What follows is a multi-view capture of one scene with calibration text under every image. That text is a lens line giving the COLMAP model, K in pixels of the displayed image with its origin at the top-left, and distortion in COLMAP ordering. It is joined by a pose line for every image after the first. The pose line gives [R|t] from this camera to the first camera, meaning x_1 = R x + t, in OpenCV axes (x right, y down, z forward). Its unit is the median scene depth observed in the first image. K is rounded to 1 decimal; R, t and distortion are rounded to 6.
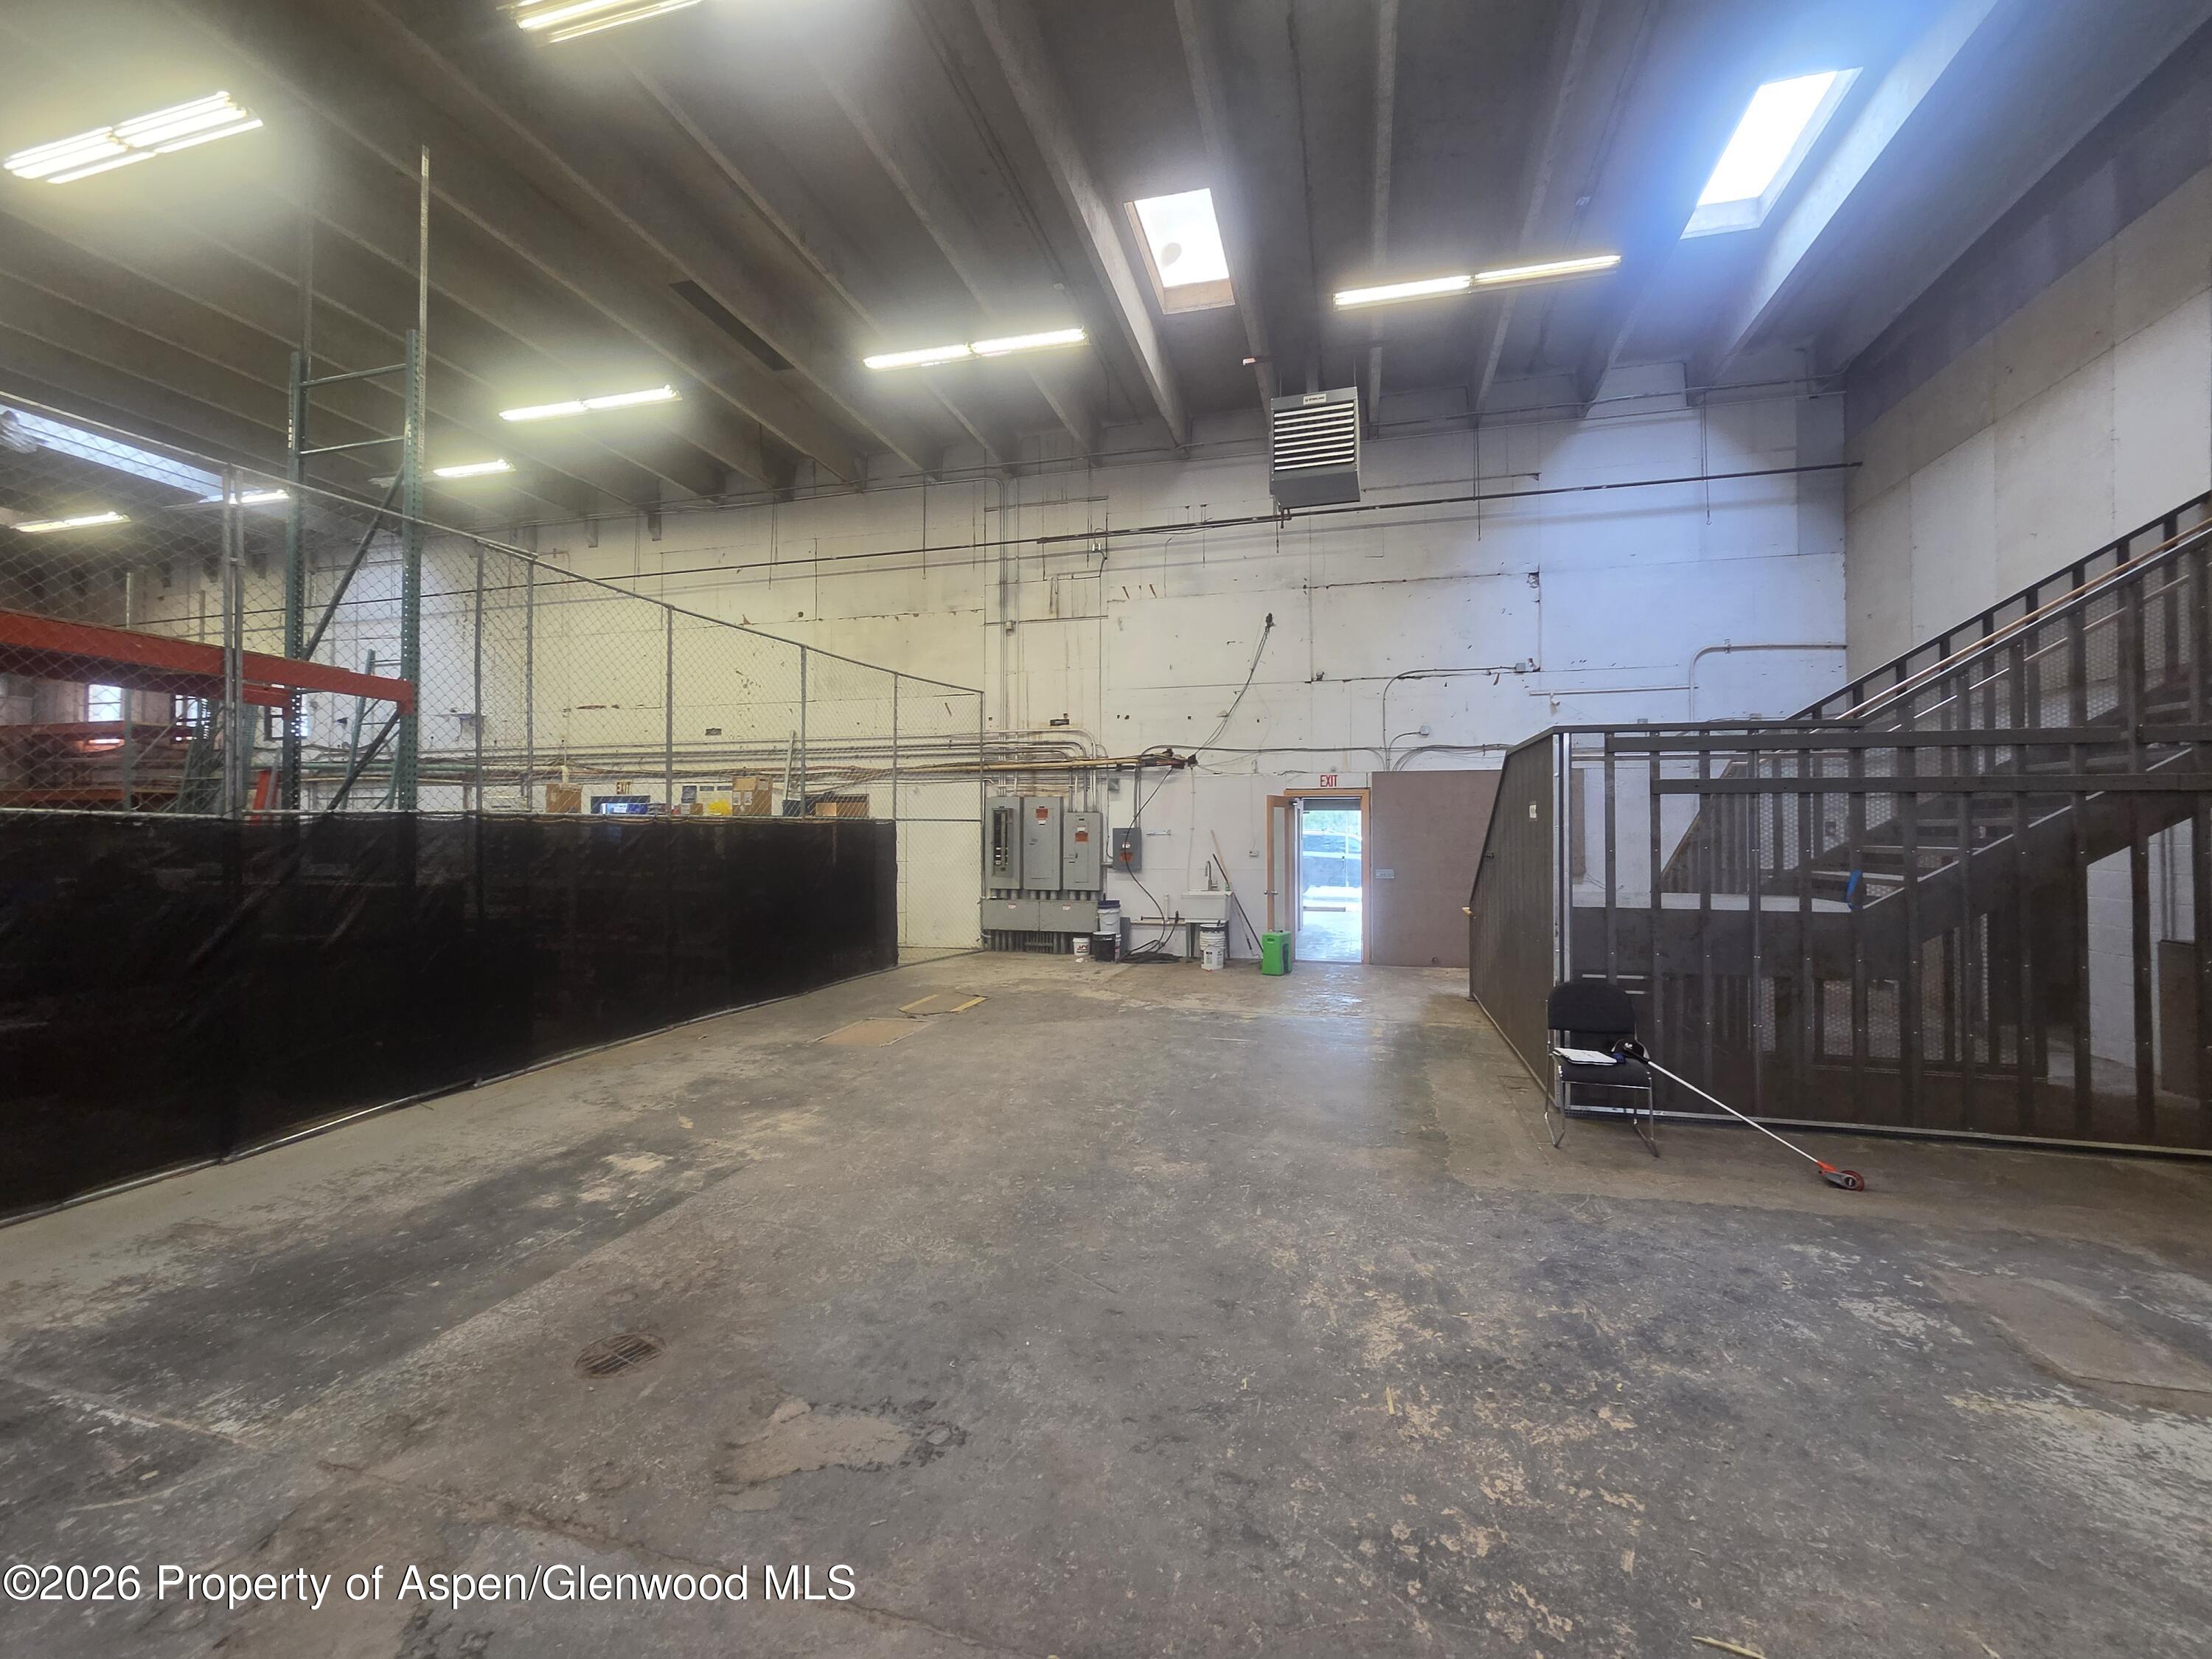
lens RADIAL K [[907.6, 0, 1122.8], [0, 907.6, 816.3], [0, 0, 1]] dist [-0.000121, 0.002832]
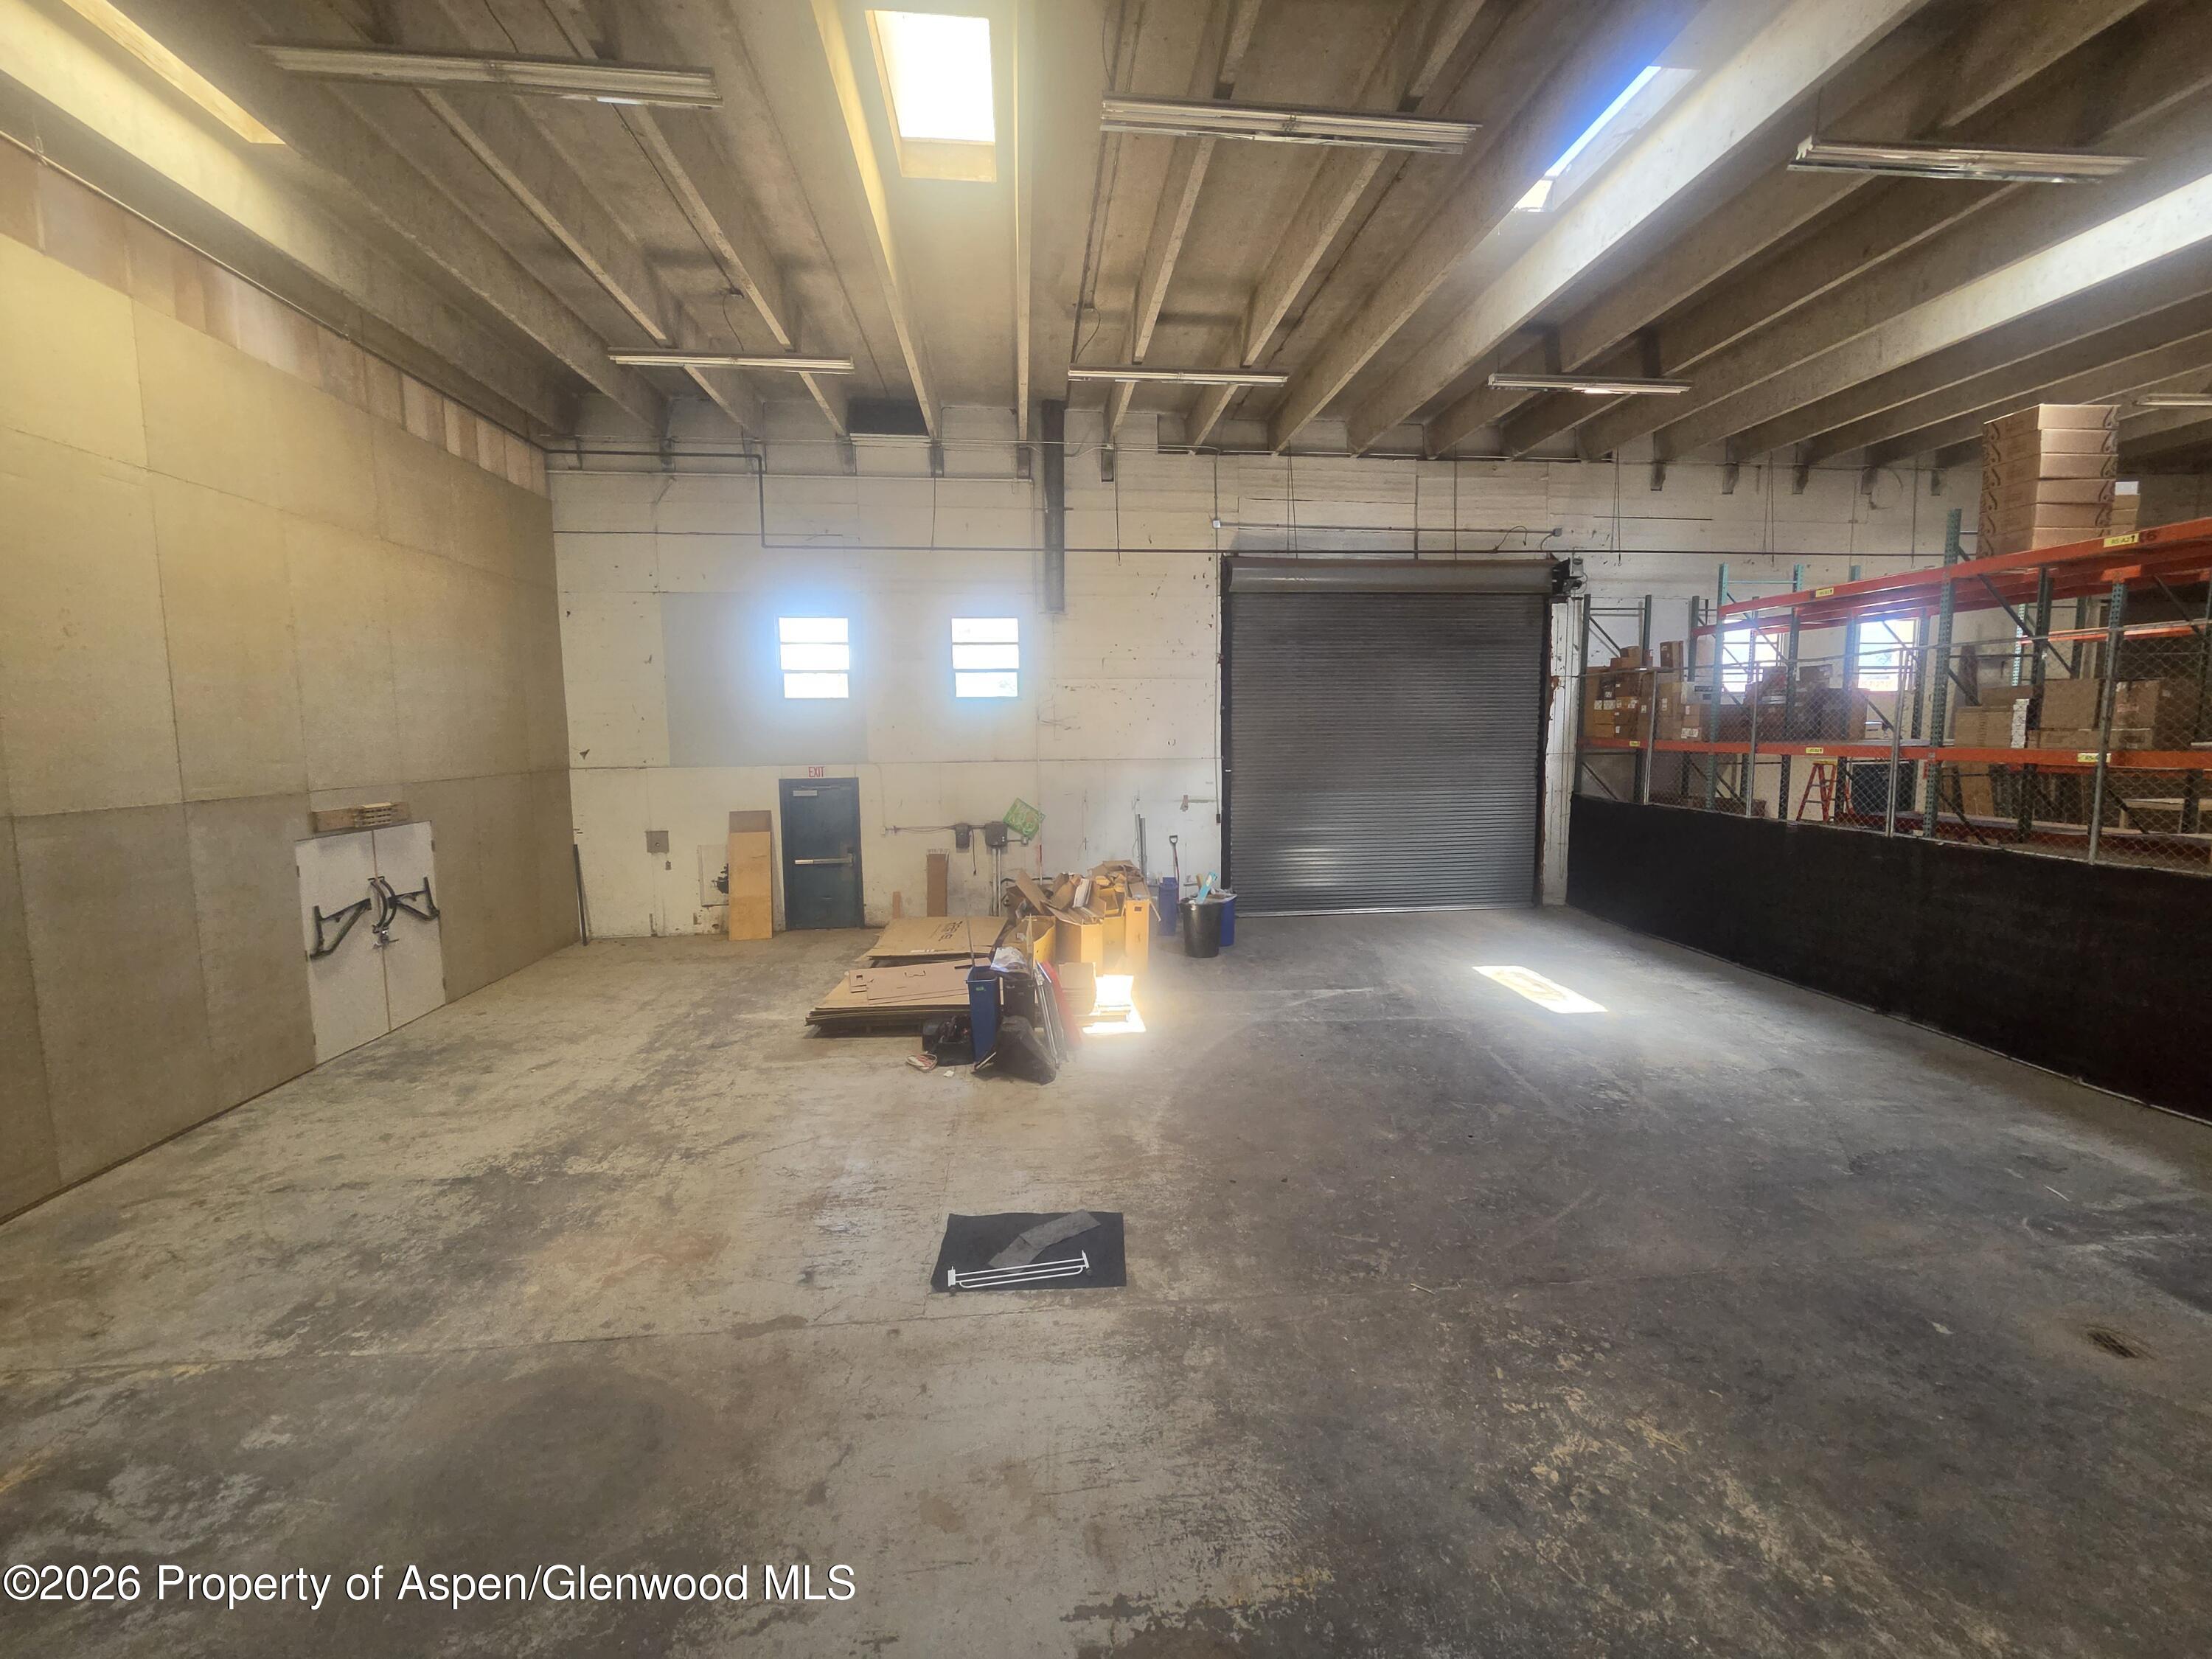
lens RADIAL K [[907.6, 0, 1120.9], [0, 907.6, 821.6], [0, 0, 1]] dist [-0.000121, 0.002832]
pose [[-0.934733, 0.045072, -0.352481, 0.832685], [0.017179, 0.996495, 0.081867, -0.222367], [0.354935, 0.070468, -0.932231, 1.046964]]
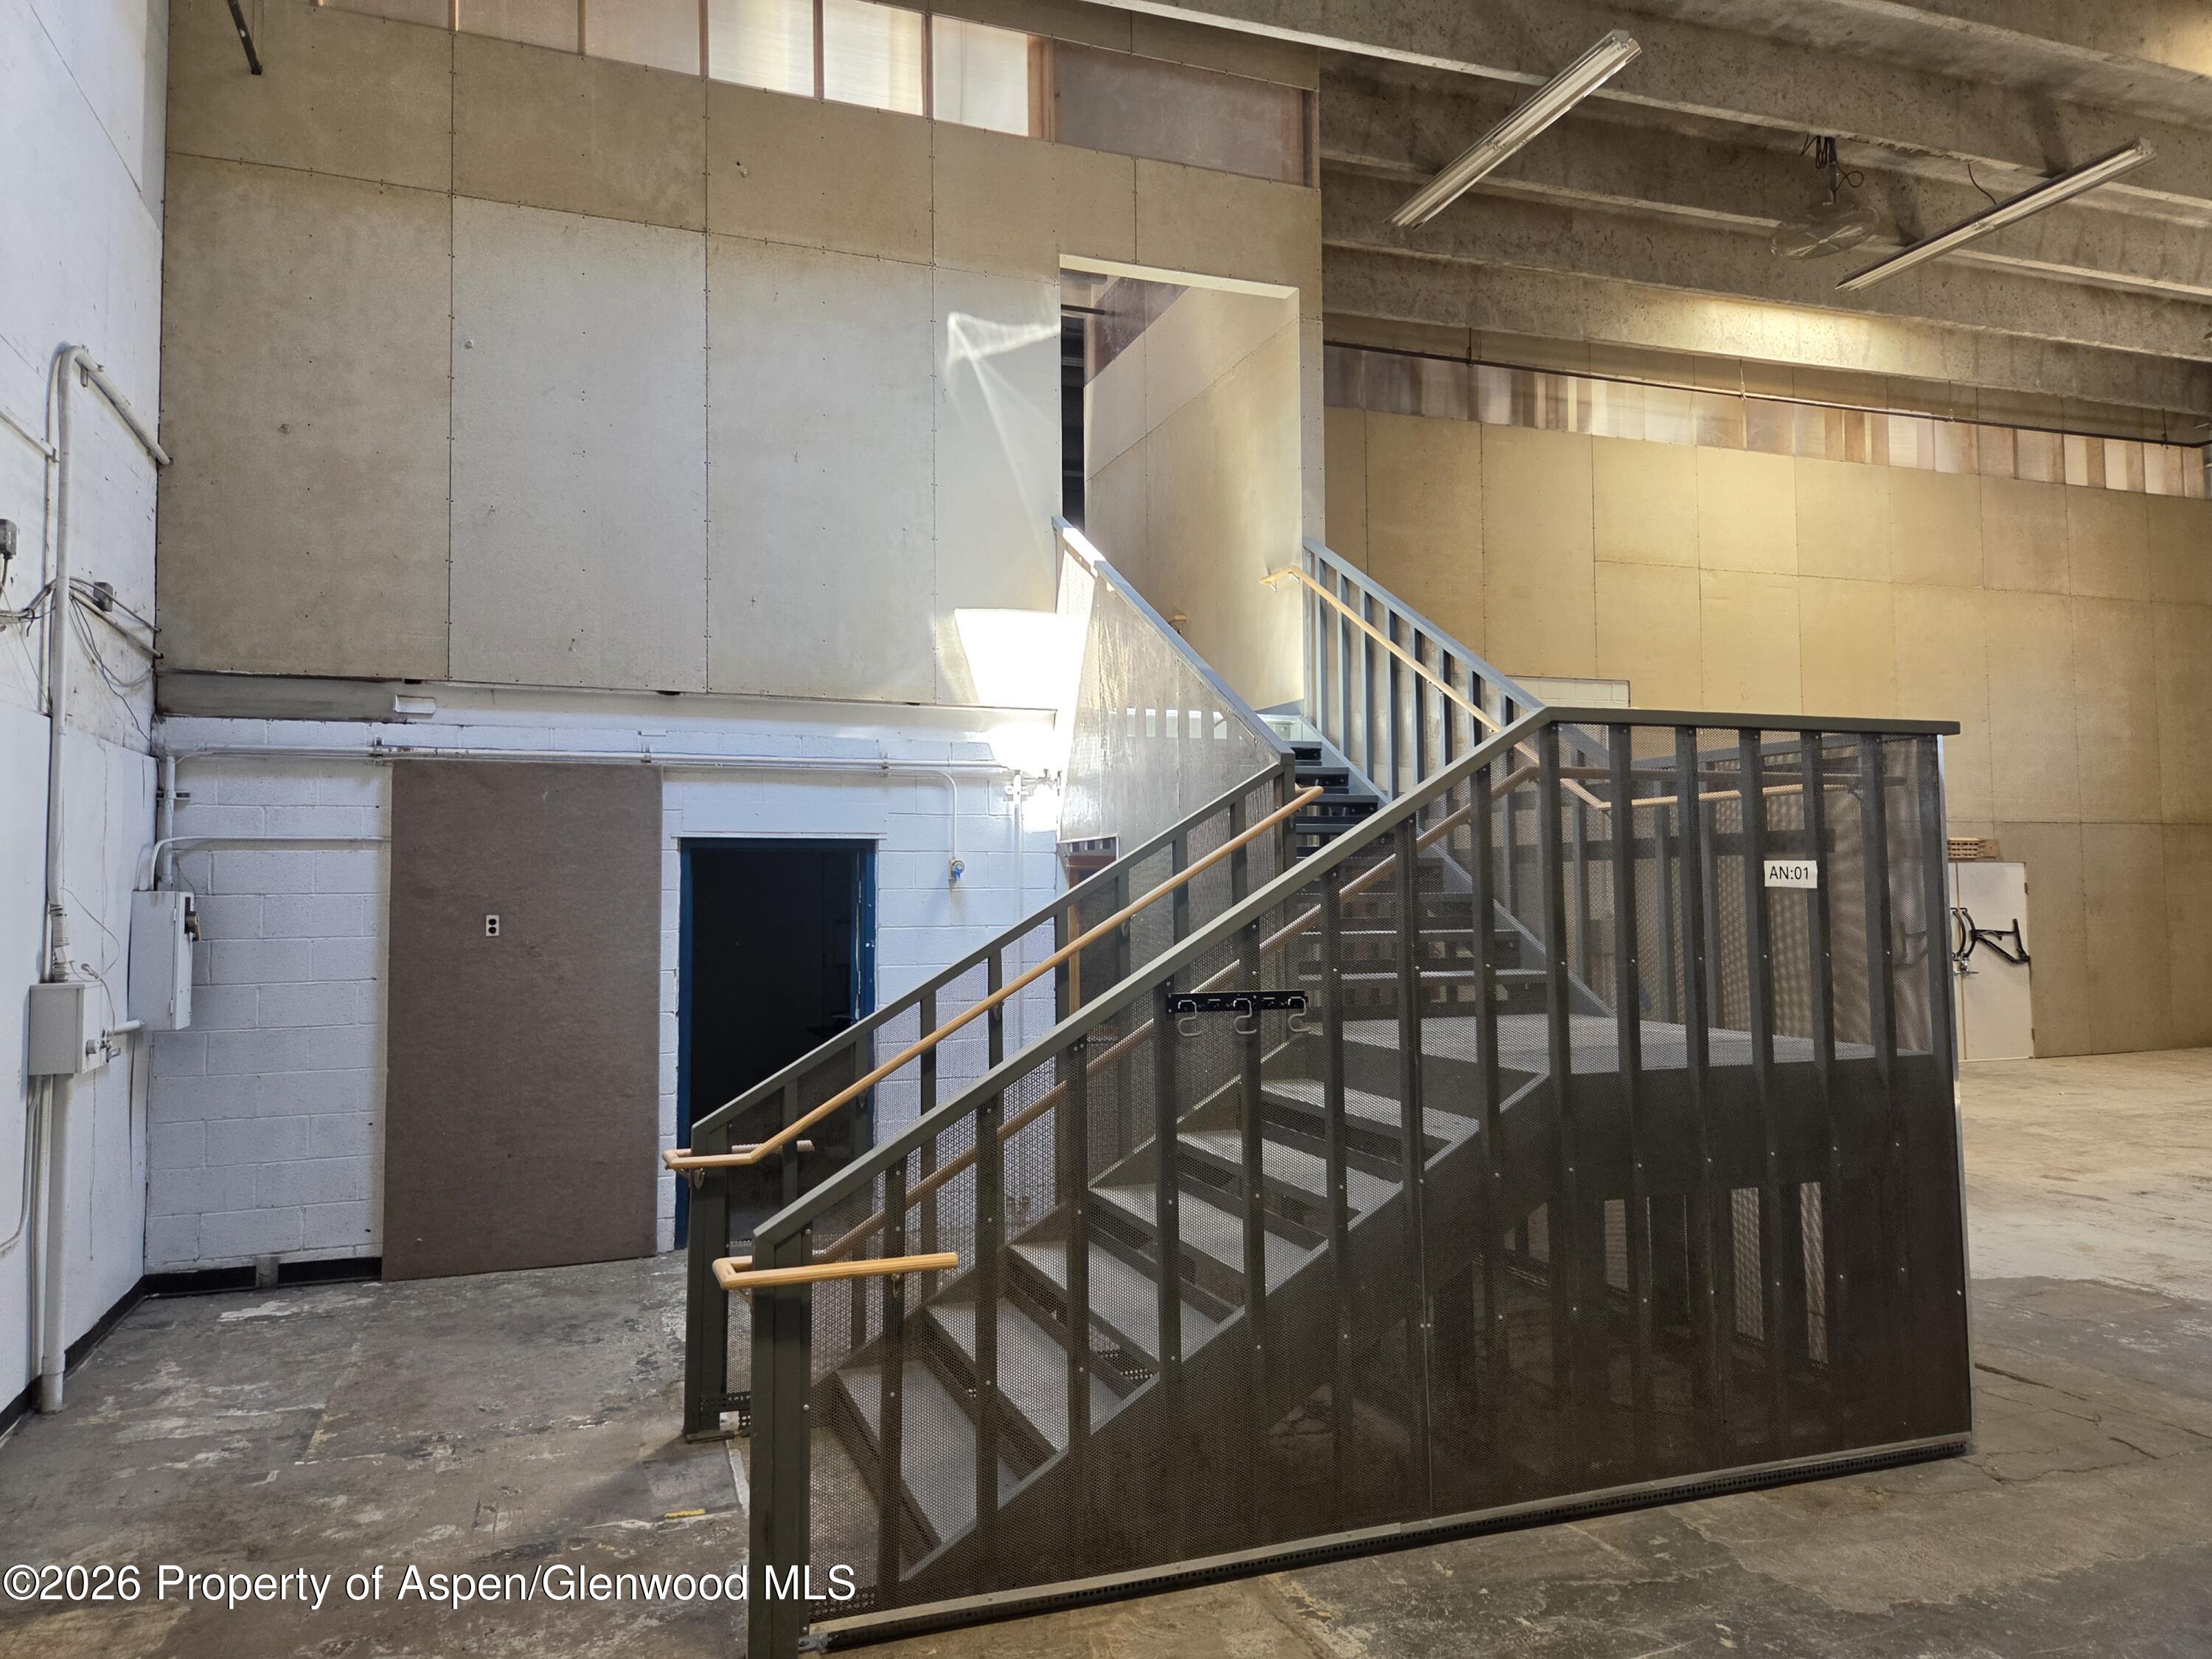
lens RADIAL K [[1486.3, 0, 1079.9], [0, 1486.3, 790.3], [0, 0, 1]] dist [0.074594, -0.062112]
pose [[-0.558841, 0.056084, 0.827376, 0.025391], [-0.010174, 0.997172, -0.074466, 0.009218], [-0.829212, -0.050032, -0.556690, 2.080680]]
